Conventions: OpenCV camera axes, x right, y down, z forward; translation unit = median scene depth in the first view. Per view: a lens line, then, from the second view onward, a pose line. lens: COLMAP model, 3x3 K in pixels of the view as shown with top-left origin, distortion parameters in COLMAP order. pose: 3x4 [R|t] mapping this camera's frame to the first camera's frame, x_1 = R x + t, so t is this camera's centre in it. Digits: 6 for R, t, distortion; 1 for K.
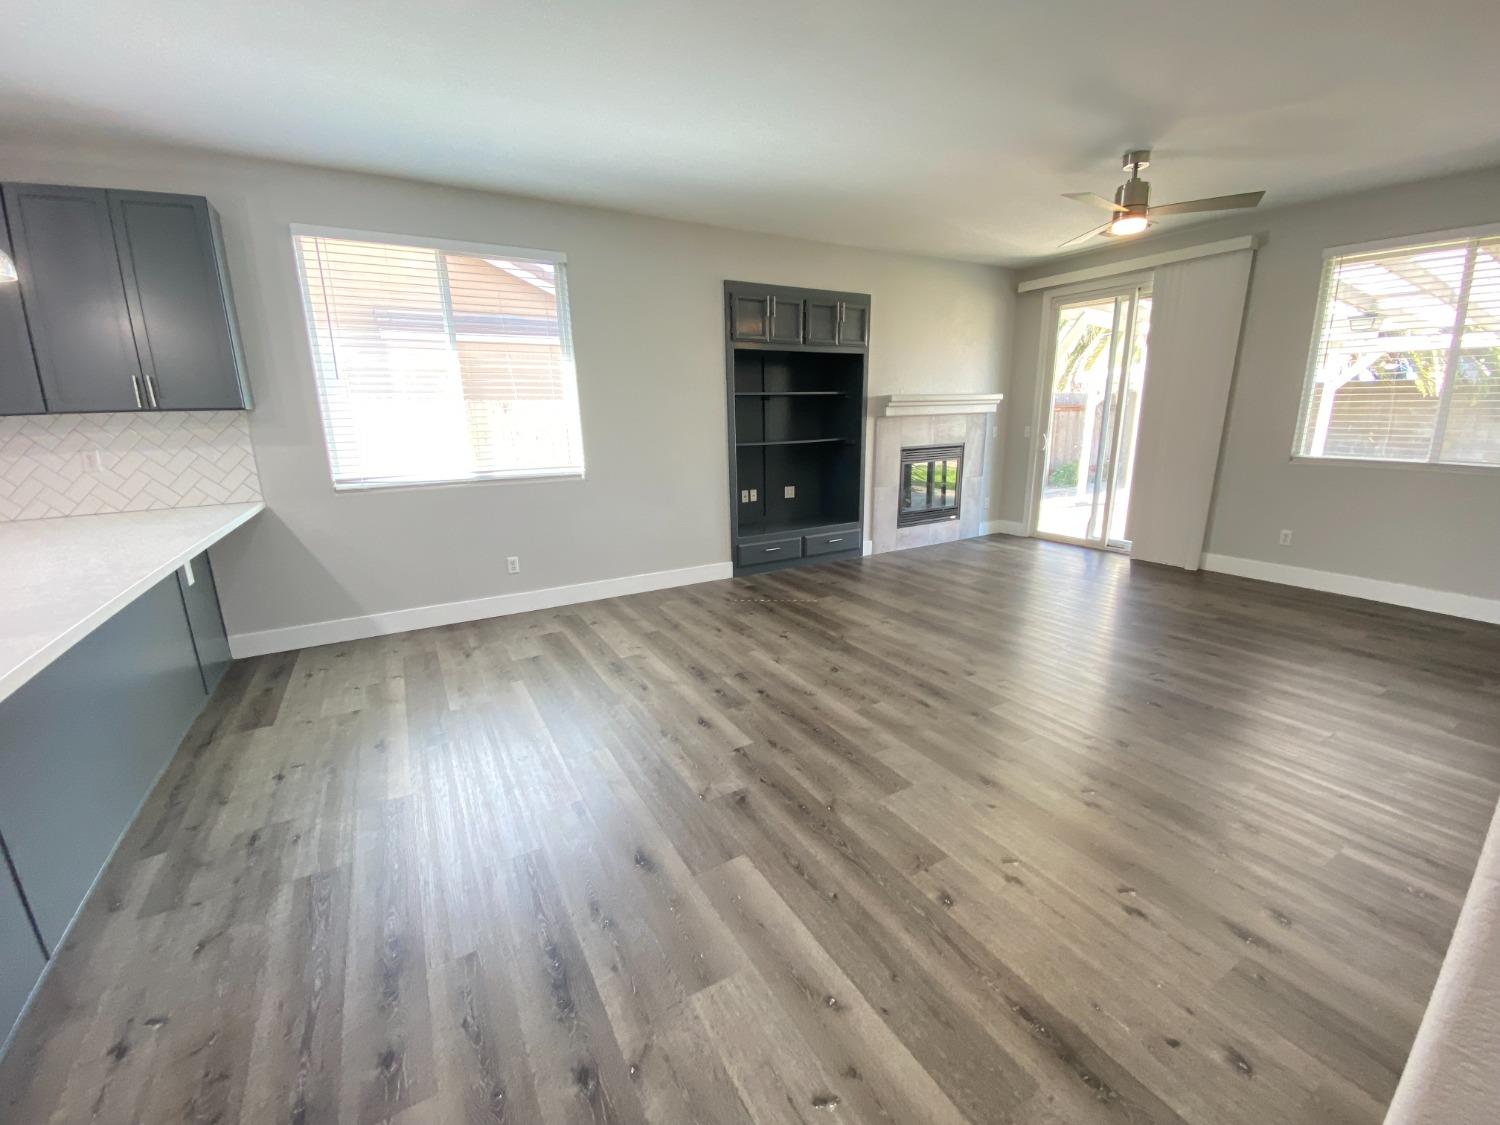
lens RADIAL K [[608.9, 0, 722.6], [0, 608.9, 557.7], [0, 0, 1]] dist [0.008948, -0.007314]
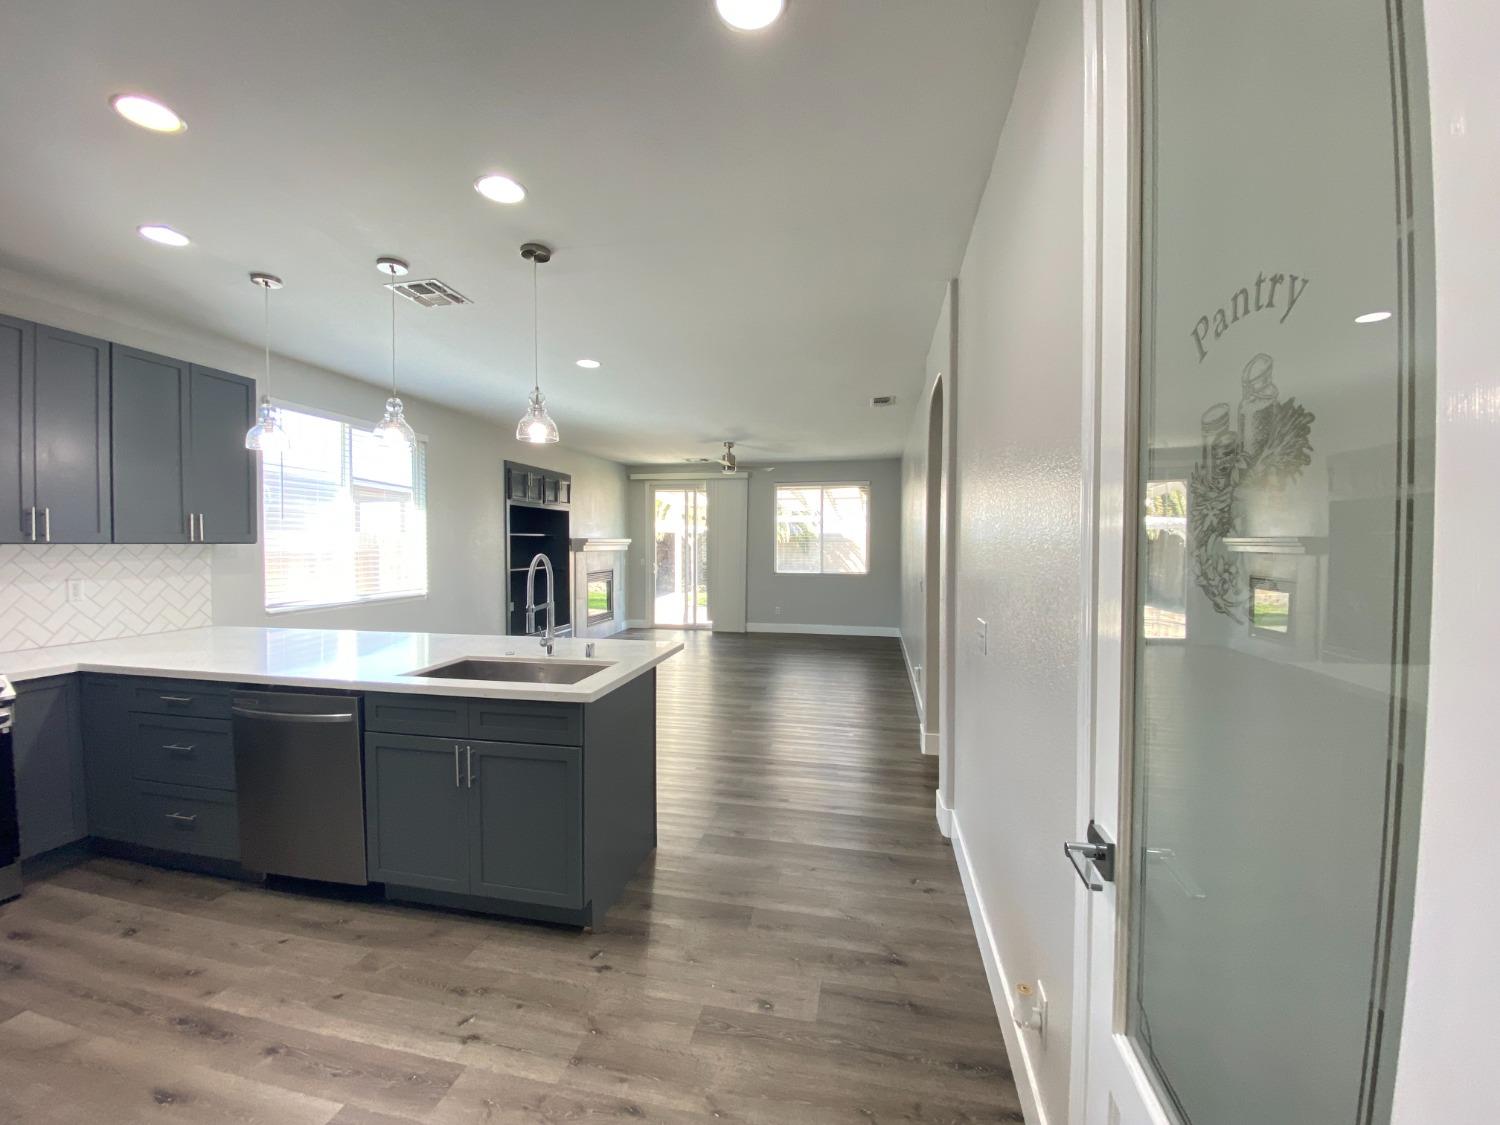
lens RADIAL K [[608.9, 0, 750.8], [0, 608.9, 563.7], [0, 0, 1]] dist [0.008948, -0.007314]
pose [[0.651040, -0.013046, 0.758932, -0.641288], [0.177124, 0.974860, -0.135186, 0.076753], [-0.738089, 0.222436, 0.636983, -0.272071]]
